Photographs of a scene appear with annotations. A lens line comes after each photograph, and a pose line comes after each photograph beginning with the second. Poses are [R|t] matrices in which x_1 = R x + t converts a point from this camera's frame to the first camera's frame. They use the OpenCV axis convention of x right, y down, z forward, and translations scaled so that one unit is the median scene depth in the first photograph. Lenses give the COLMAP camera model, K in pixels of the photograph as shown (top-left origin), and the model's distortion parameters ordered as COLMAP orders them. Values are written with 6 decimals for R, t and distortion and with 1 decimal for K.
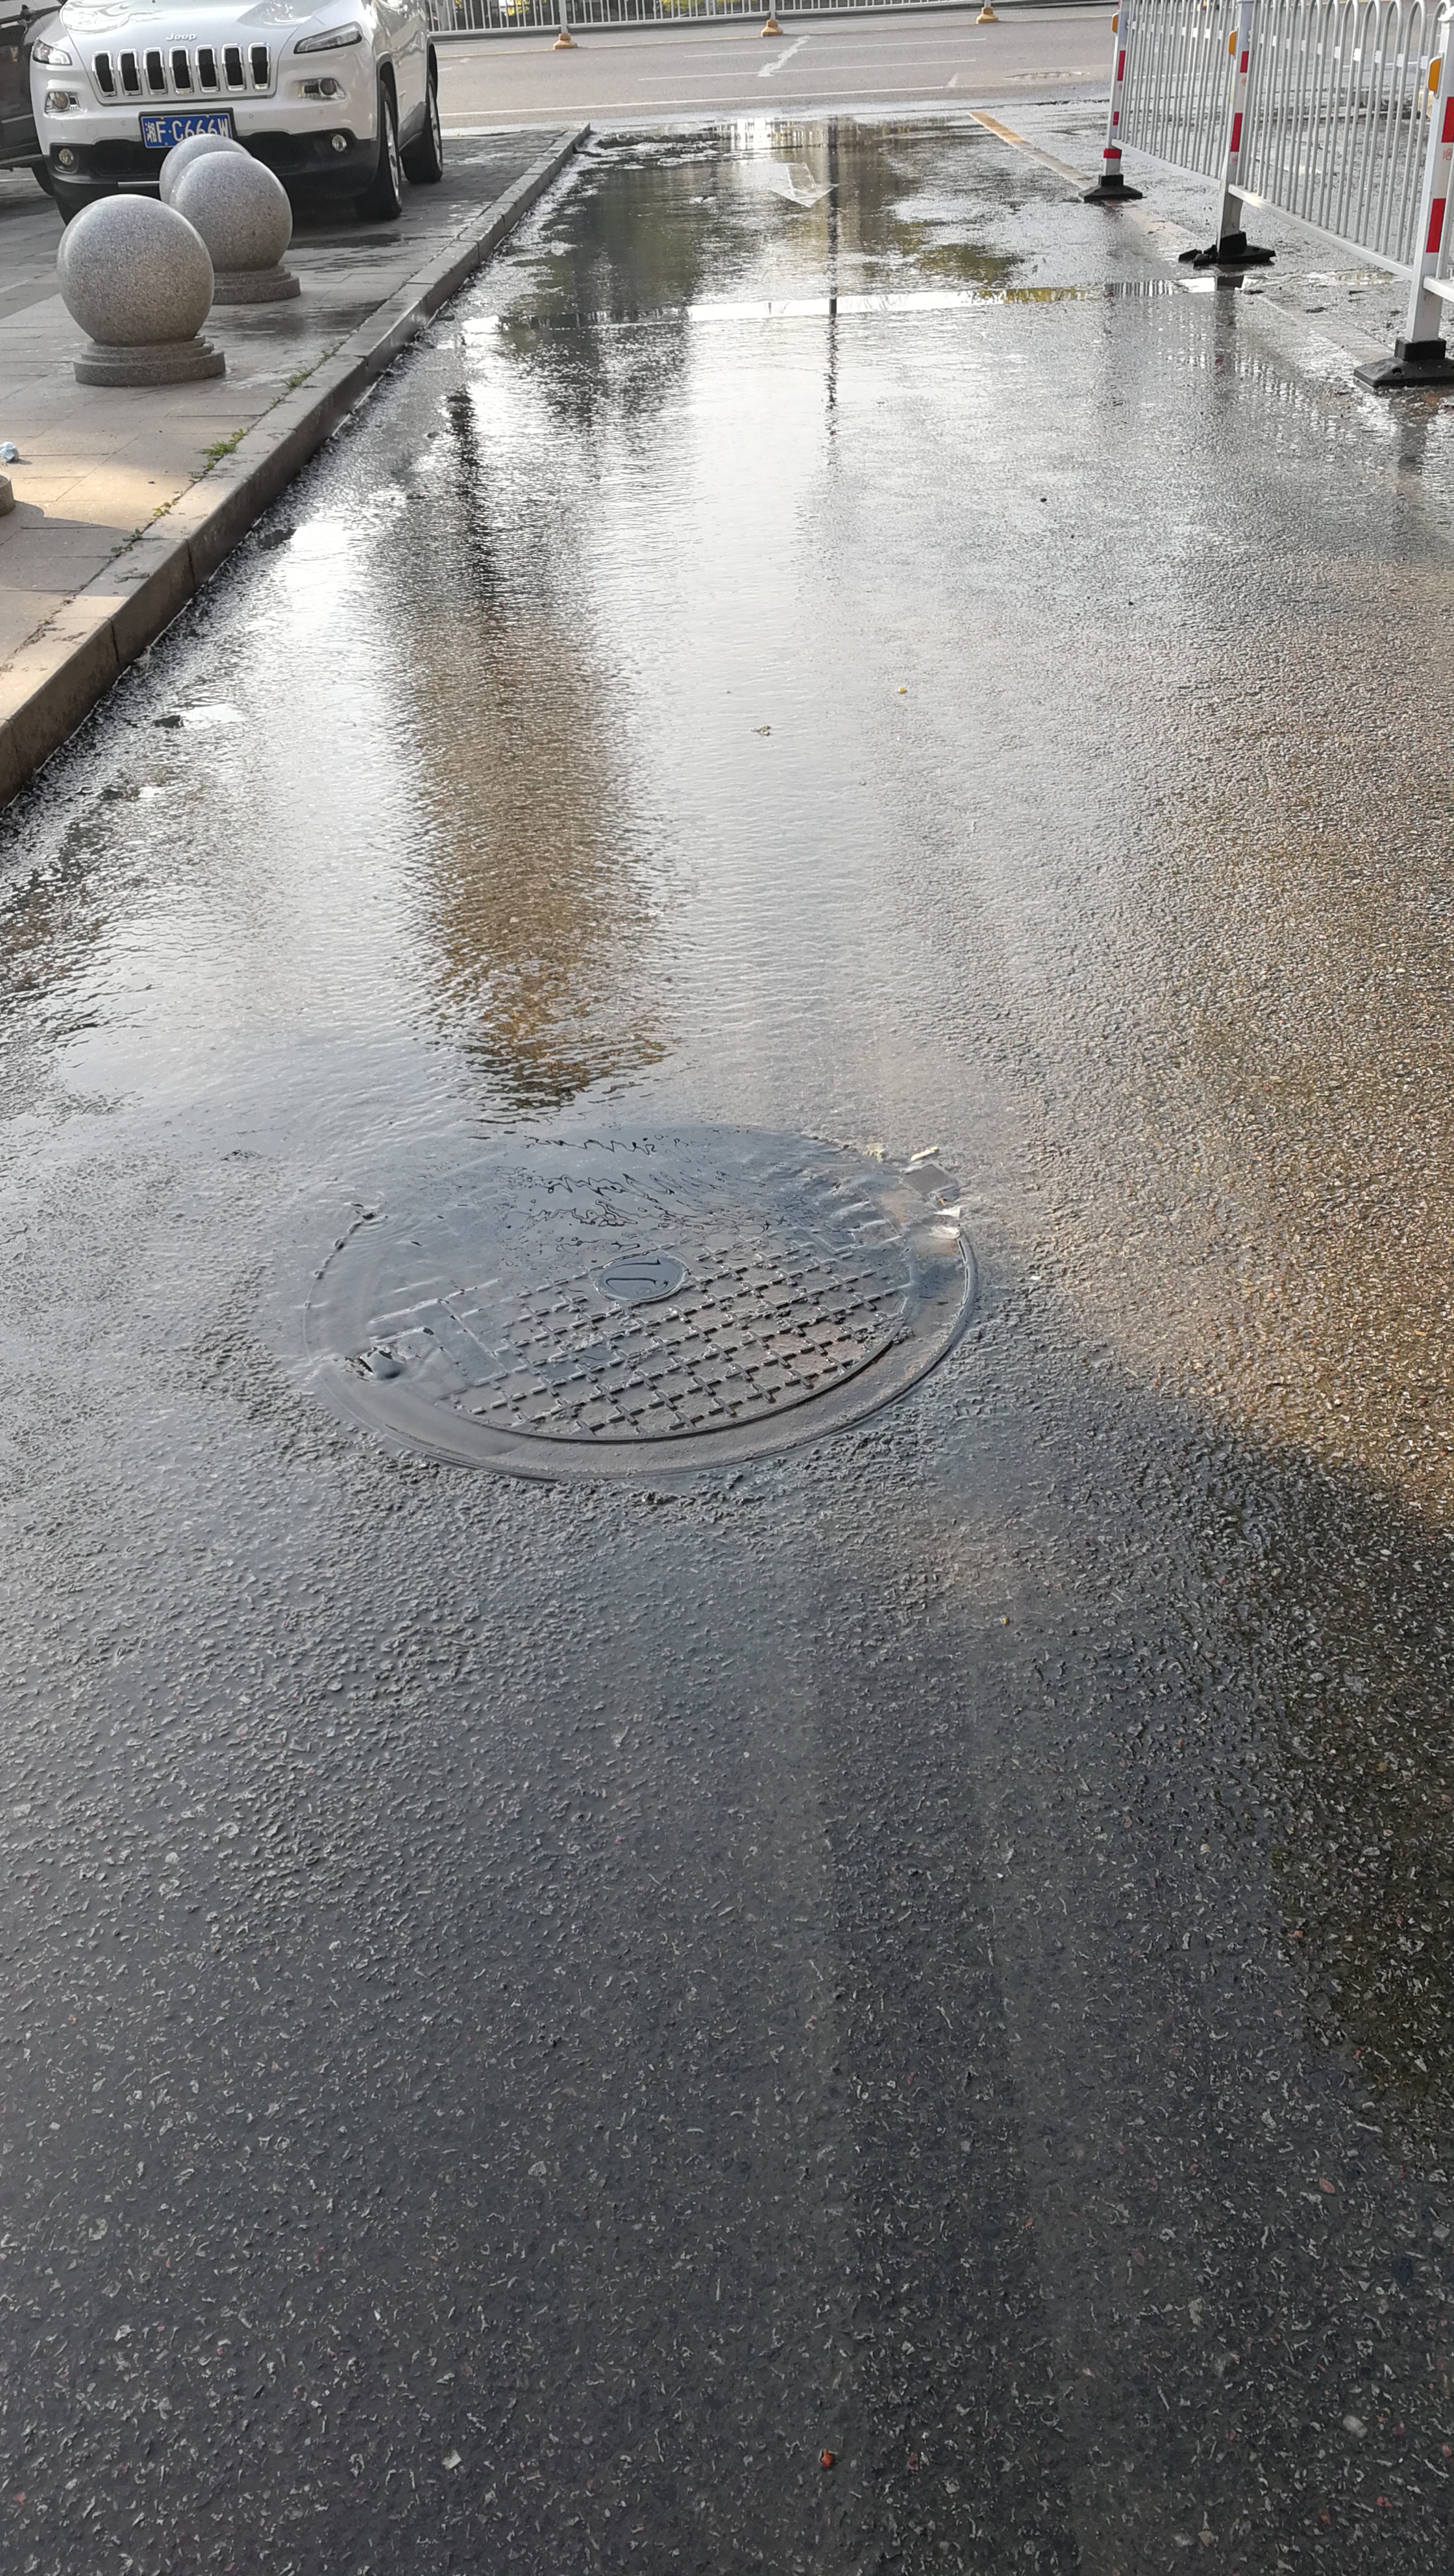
lens RADIAL K [[2166.7, 0, 727.0], [0, 2166.7, 1288.0], [0, 0, 1]] dist [-0.002589, -0.007061]
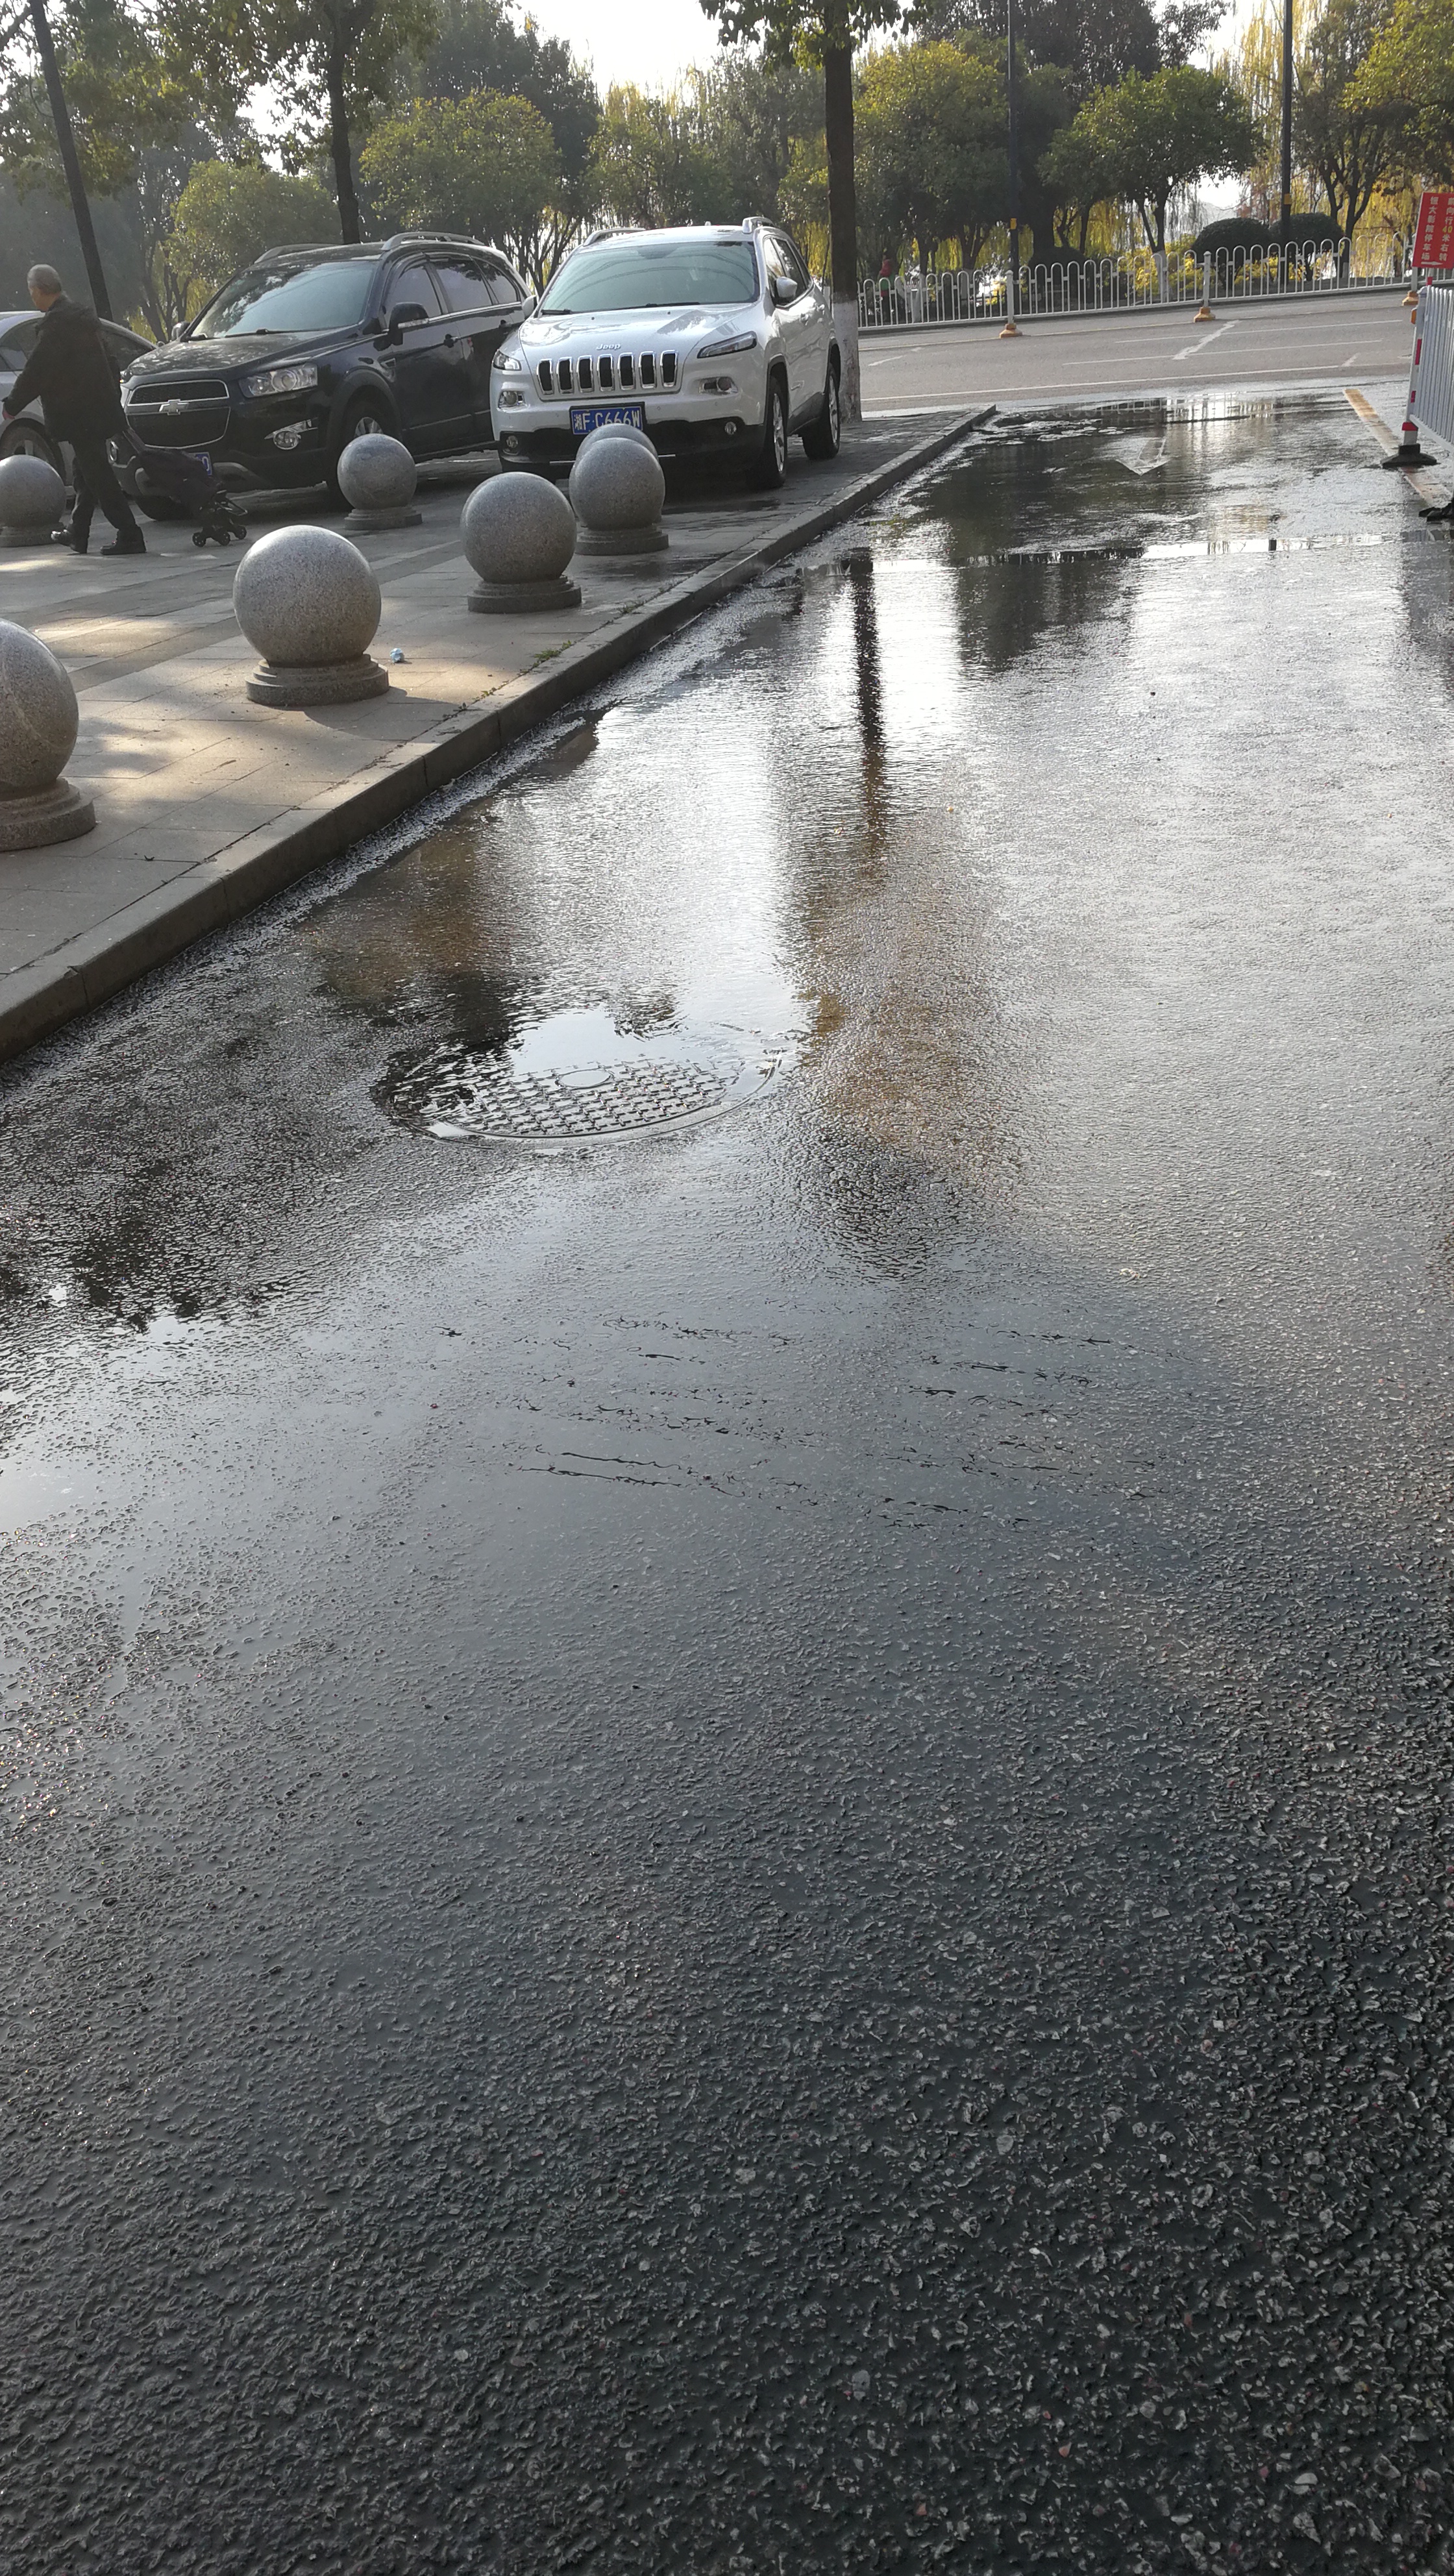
lens RADIAL K [[2077.2, 0, 727.0], [0, 2077.2, 1288.0], [0, 0, 1]] dist [0.004620, -0.000884]
pose [[0.981067, 0.061921, -0.183504, 0.063866], [-0.078376, 0.993394, -0.083815, 0.048312], [0.177102, 0.096610, 0.979439, -0.096882]]
